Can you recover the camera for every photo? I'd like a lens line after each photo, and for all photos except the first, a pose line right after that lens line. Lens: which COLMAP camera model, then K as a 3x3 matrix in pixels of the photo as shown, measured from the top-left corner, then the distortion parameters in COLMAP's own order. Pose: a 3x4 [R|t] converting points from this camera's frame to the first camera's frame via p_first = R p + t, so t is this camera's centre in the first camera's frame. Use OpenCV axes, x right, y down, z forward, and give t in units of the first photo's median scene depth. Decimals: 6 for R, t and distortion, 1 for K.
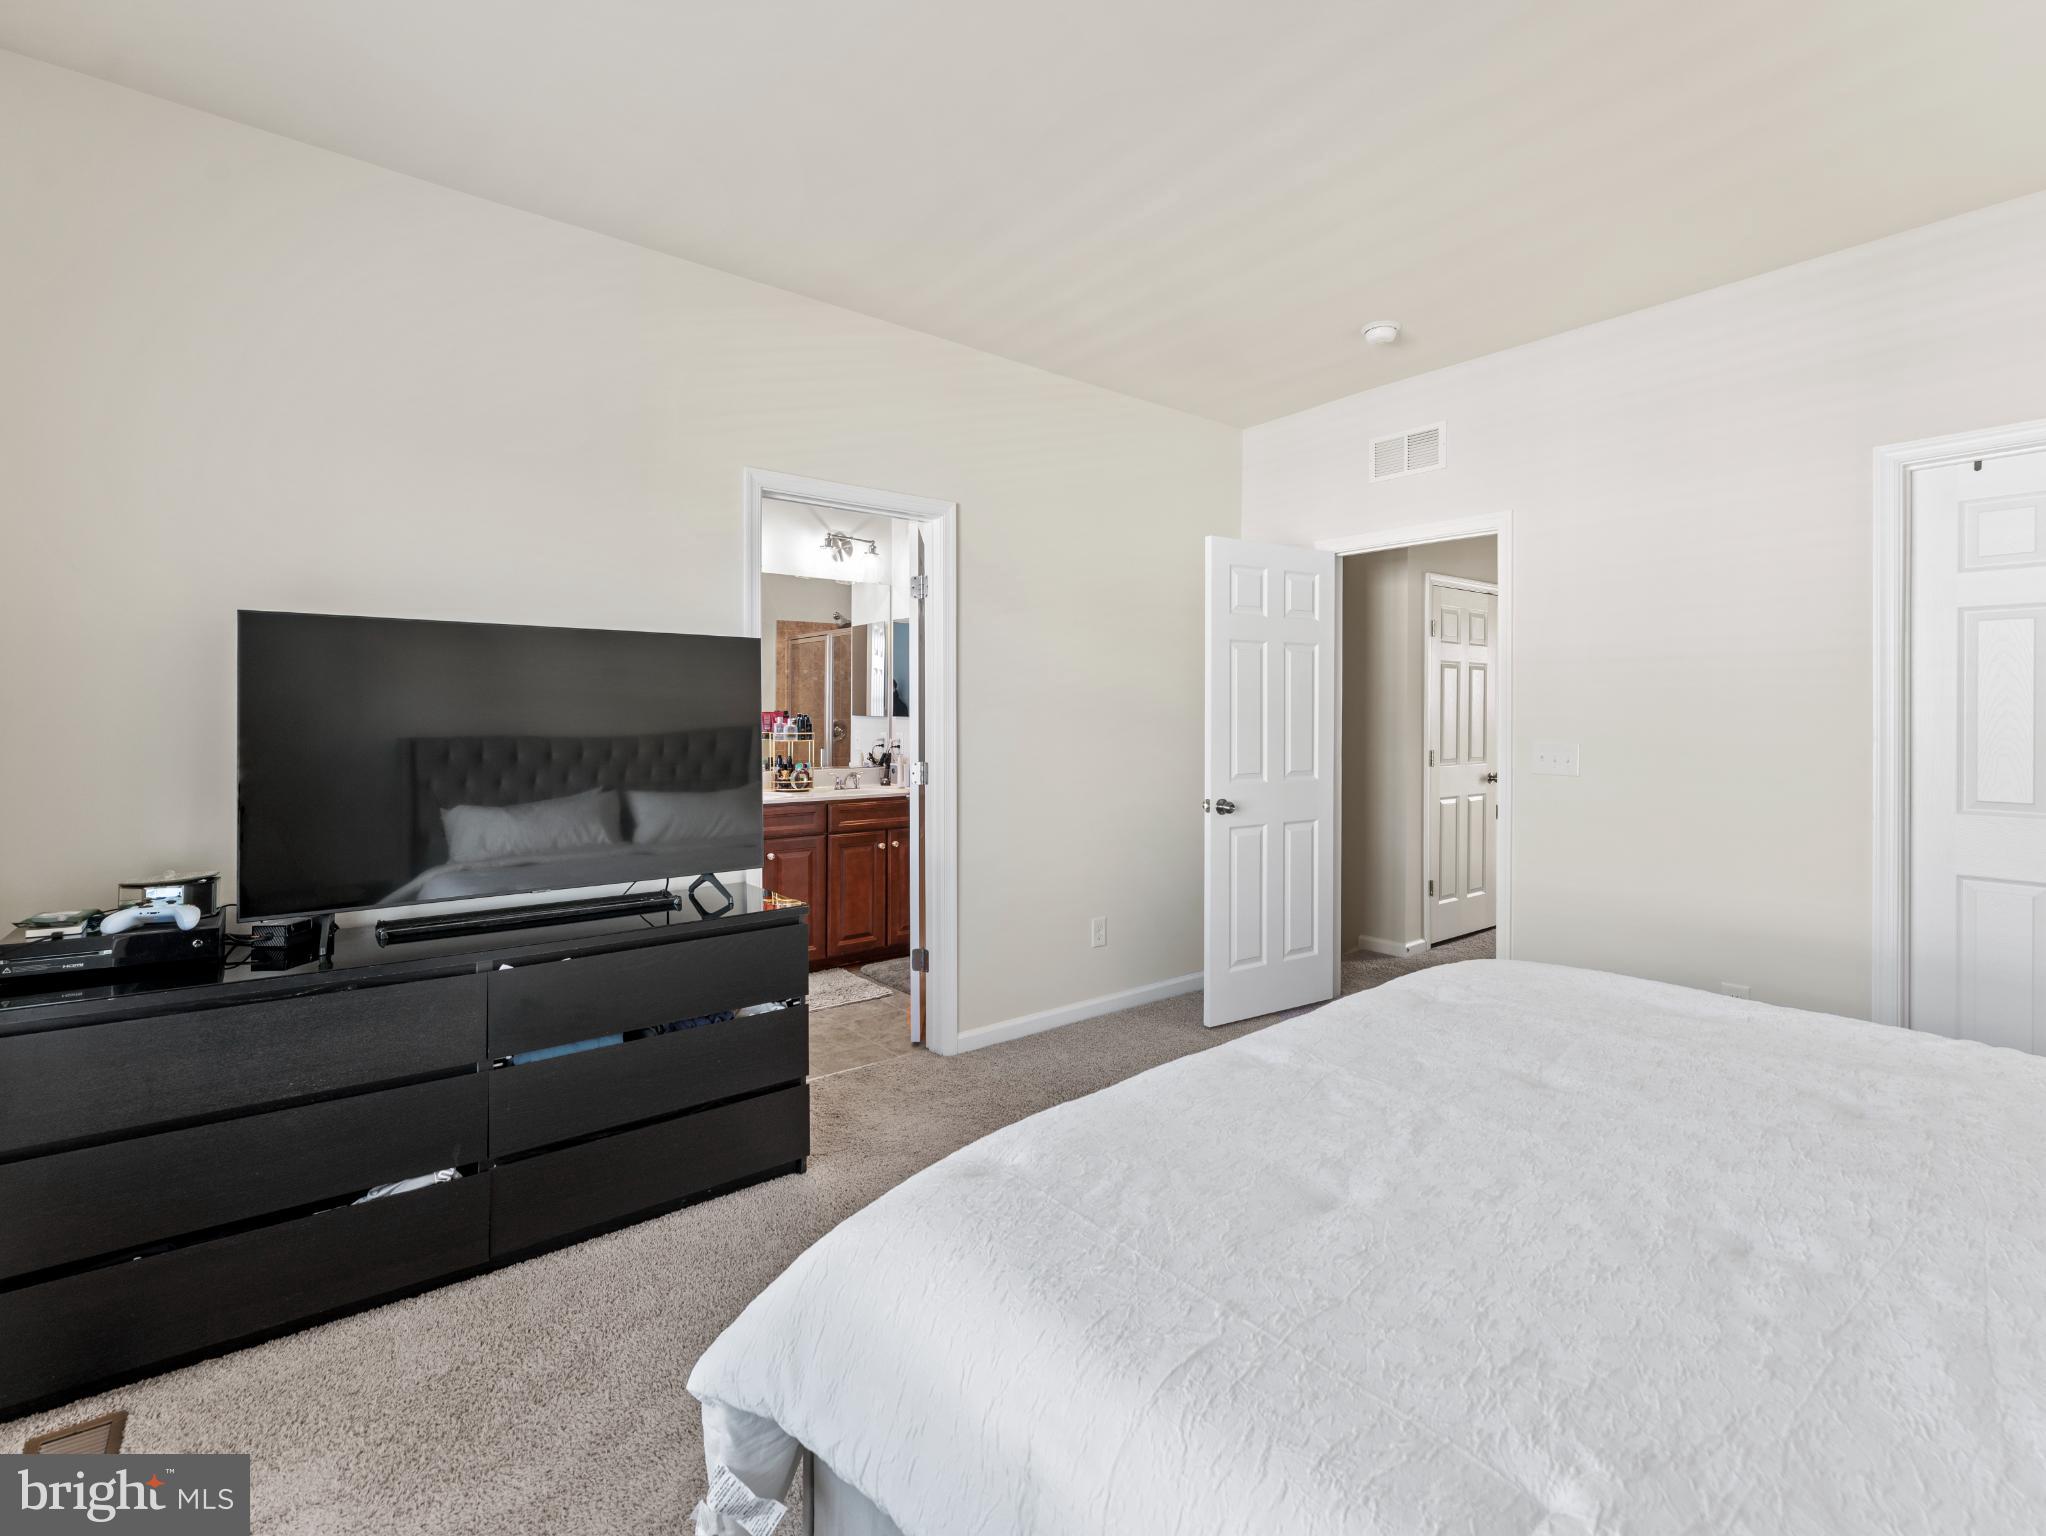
lens RADIAL K [[950.4, 0, 1022.1], [0, 950.4, 722.5], [0, 0, 1]] dist [0.003569, 0.000086]
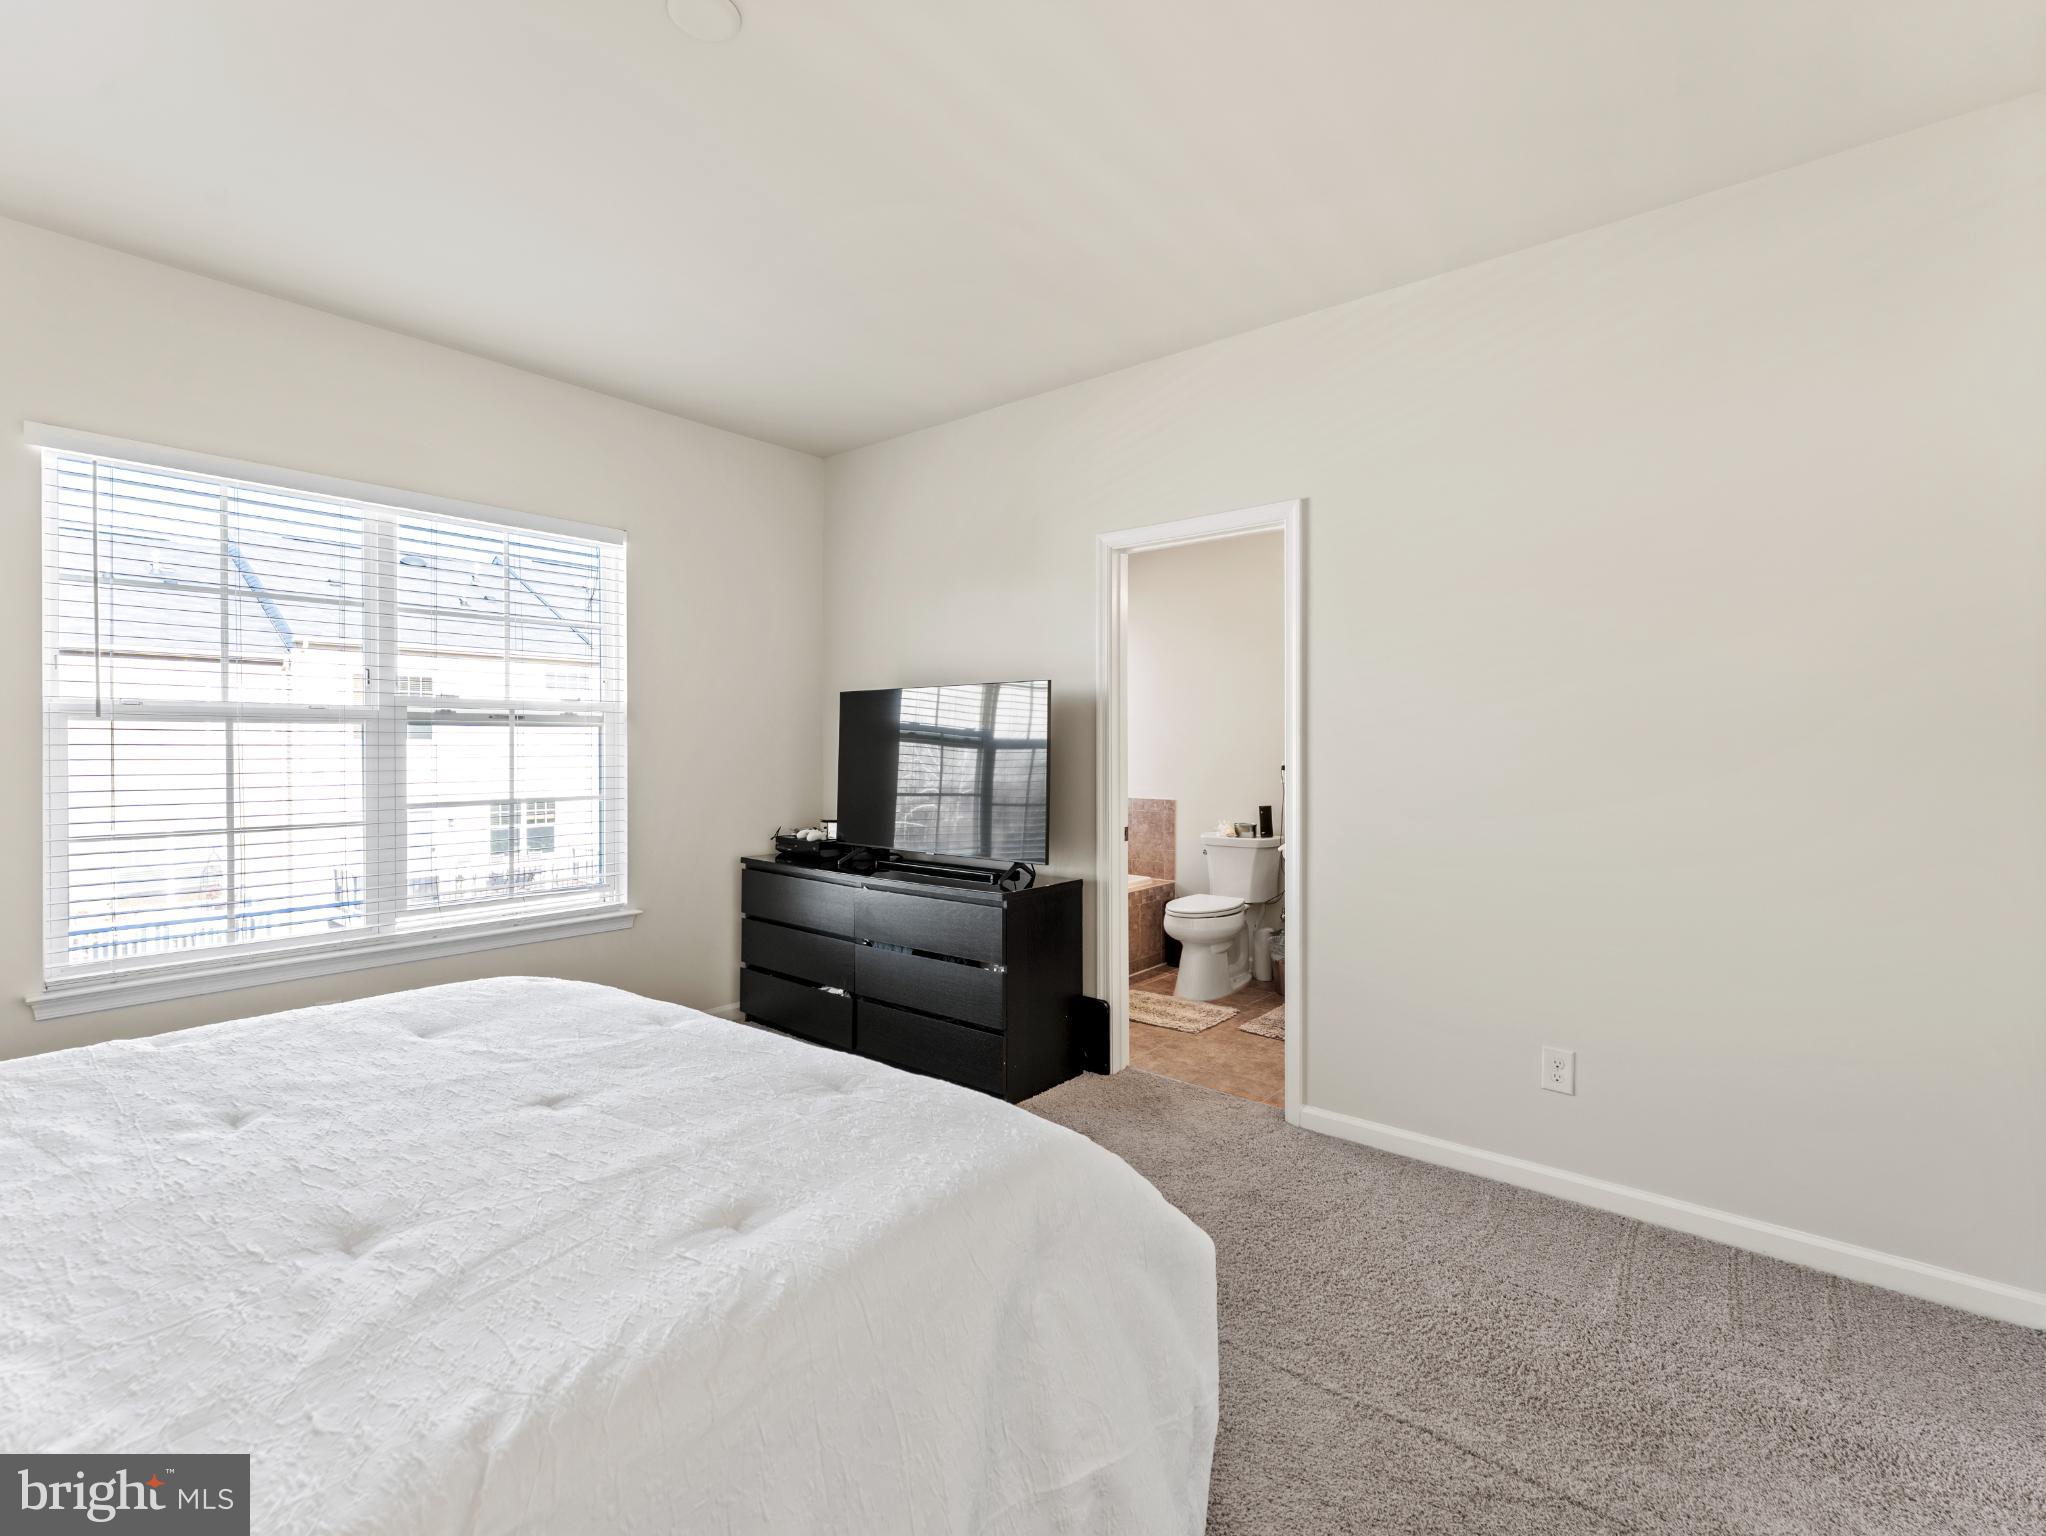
lens RADIAL K [[924.2, 0, 1023.0], [0, 924.2, 768.0], [0, 0, 1]] dist [0.002214, 0.000284]
pose [[0.202115, 0.021407, -0.979128, 1.640853], [-0.006625, 0.999768, 0.020490, -0.001461], [0.979339, 0.002346, 0.202210, 1.318567]]
